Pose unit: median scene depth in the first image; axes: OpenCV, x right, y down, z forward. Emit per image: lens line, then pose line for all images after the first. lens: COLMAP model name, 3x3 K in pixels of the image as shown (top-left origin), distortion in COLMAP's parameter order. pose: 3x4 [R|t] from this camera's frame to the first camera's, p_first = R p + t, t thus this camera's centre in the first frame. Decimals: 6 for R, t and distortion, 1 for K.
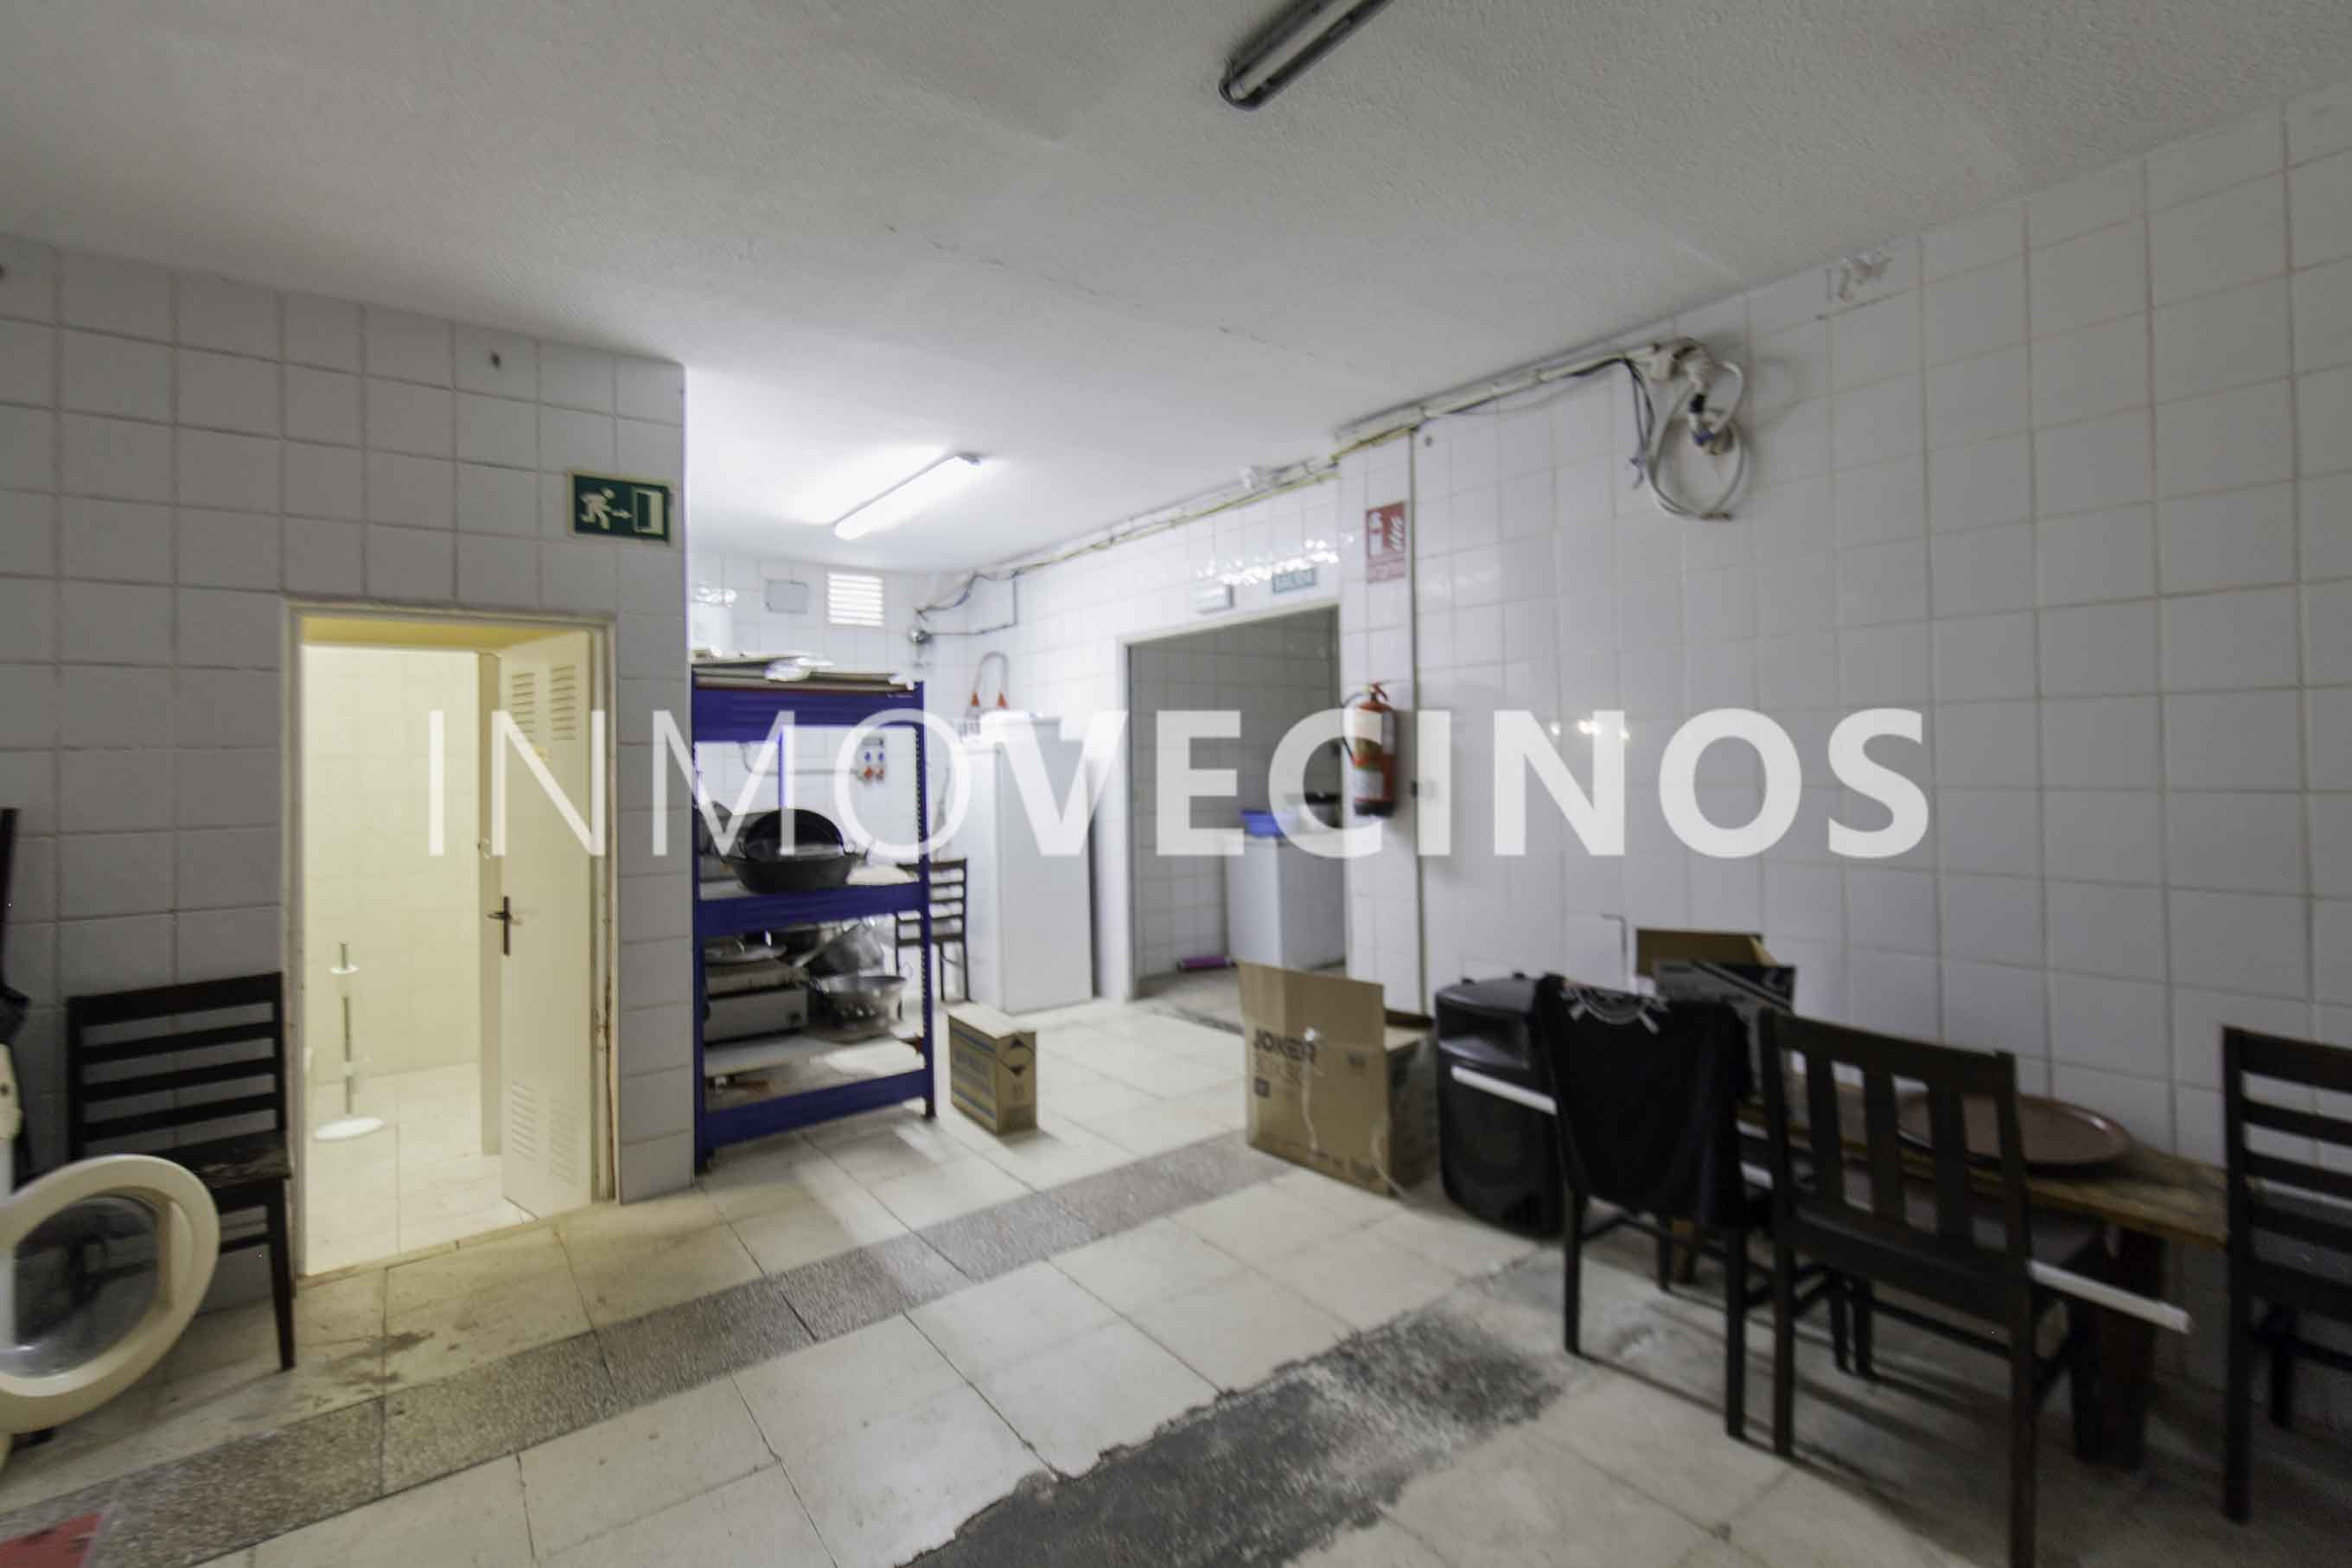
lens RADIAL K [[1031.5, 0, 1173.5], [0, 1031.5, 769.8], [0, 0, 1]] dist [0.000719, -0.000110]
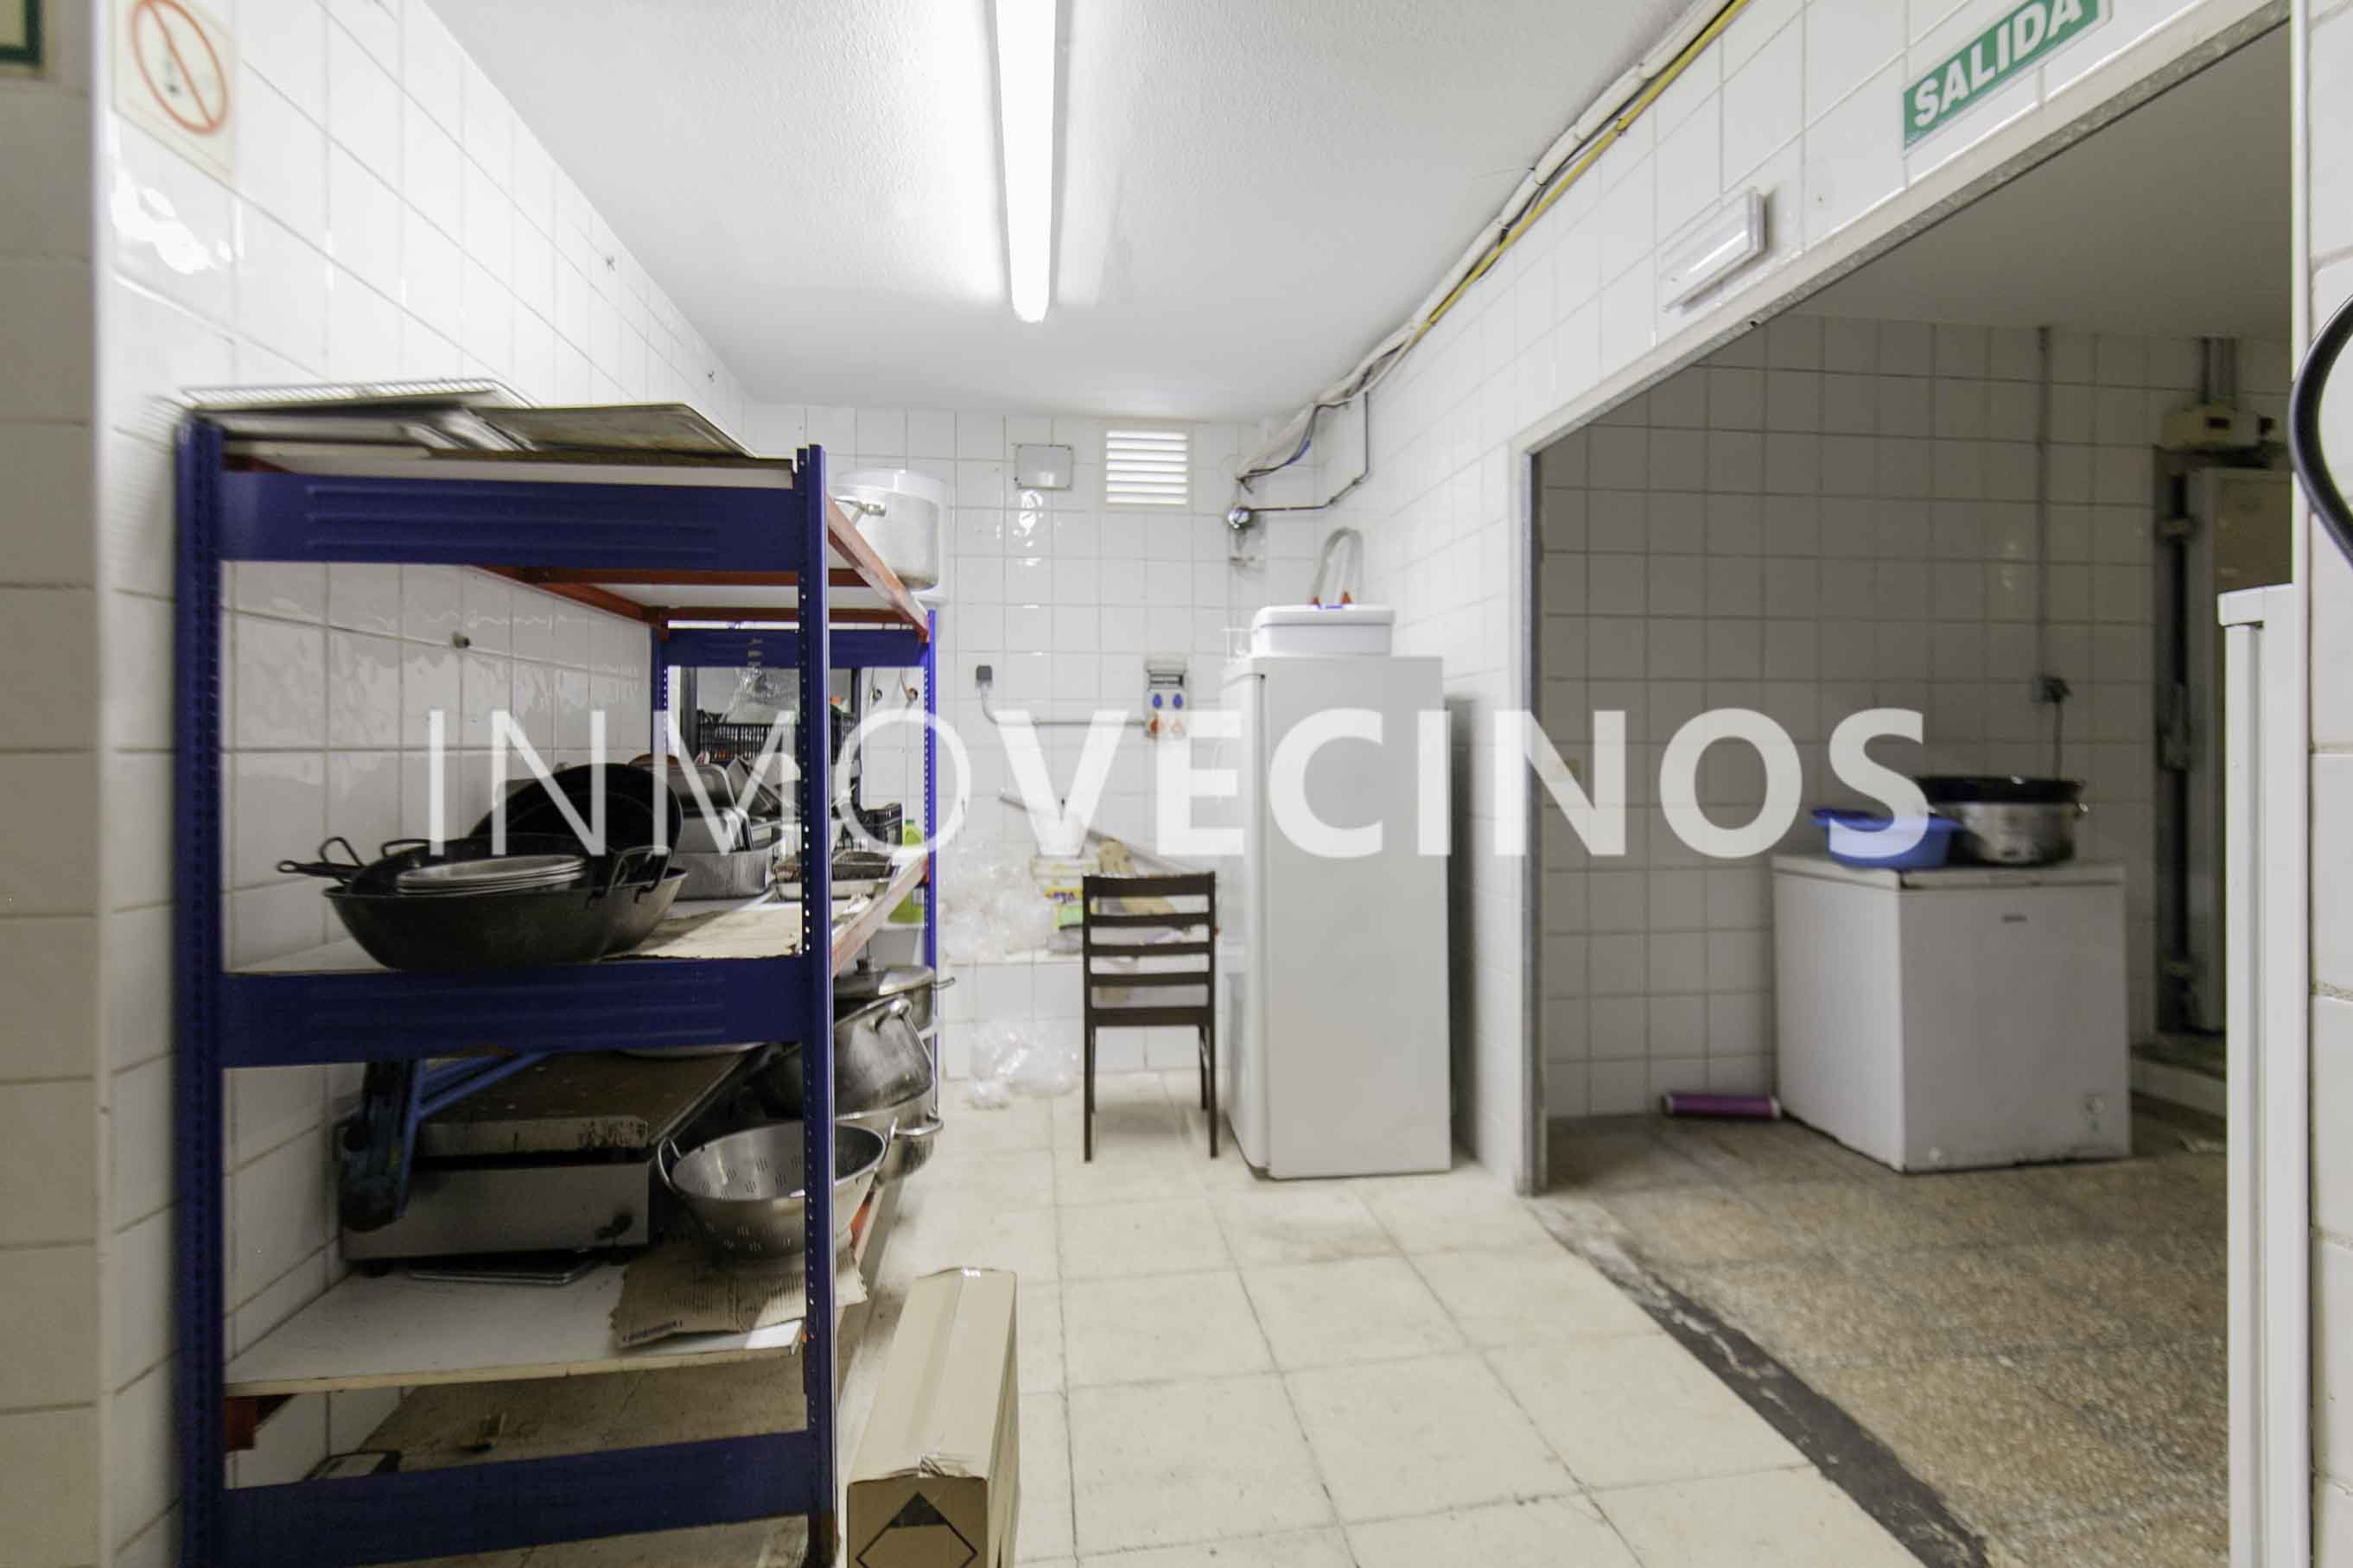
lens RADIAL K [[1031.8, 0, 1184.2], [0, 1031.8, 750.7], [0, 0, 1]] dist [0.000719, -0.000110]
pose [[0.875535, 0.018063, -0.482817, 0.051094], [-0.015551, 0.999837, 0.009207, 0.016146], [0.482905, -0.000553, 0.875673, 0.535263]]
